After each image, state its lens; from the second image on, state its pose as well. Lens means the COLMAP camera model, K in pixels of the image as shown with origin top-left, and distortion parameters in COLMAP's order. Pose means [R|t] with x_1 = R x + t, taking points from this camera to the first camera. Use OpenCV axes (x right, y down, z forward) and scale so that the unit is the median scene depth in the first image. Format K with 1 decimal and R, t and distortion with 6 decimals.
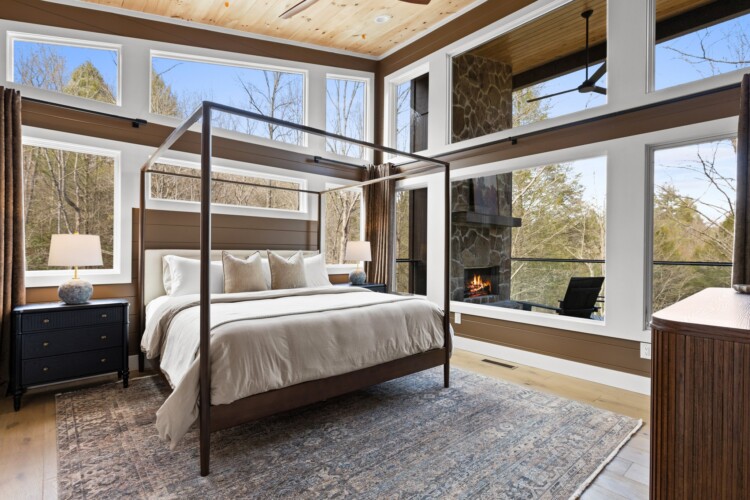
lens RADIAL K [[386.8, 0, 368.1], [0, 386.8, 251.1], [0, 0, 1]] dist [0.000886, 0.000140]
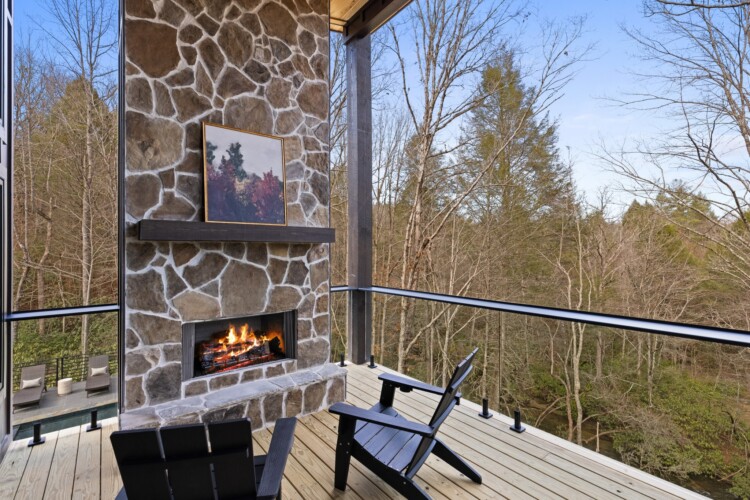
lens RADIAL K [[343.4, 0, 373.4], [0, 343.4, 247.6], [0, 0, 1]] dist [0.012028, -0.000146]
pose [[0.997556, -0.013993, -0.068460, 0.513405], [0.013422, 0.999871, -0.008793, -0.051966], [0.068574, 0.007852, 0.997615, 0.504695]]
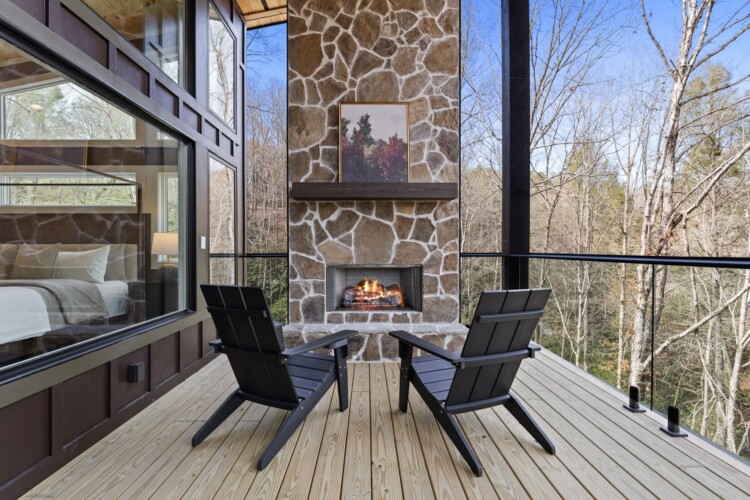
lens RADIAL K [[356.8, 0, 375.0], [0, 356.8, 250.0], [0, 0, 1]] dist [0.002714, -0.000034]
pose [[0.753411, -0.010453, -0.657467, 0.682681], [0.010856, 0.999935, -0.003457, 0.016826], [0.657461, -0.004533, 0.753475, 0.546163]]
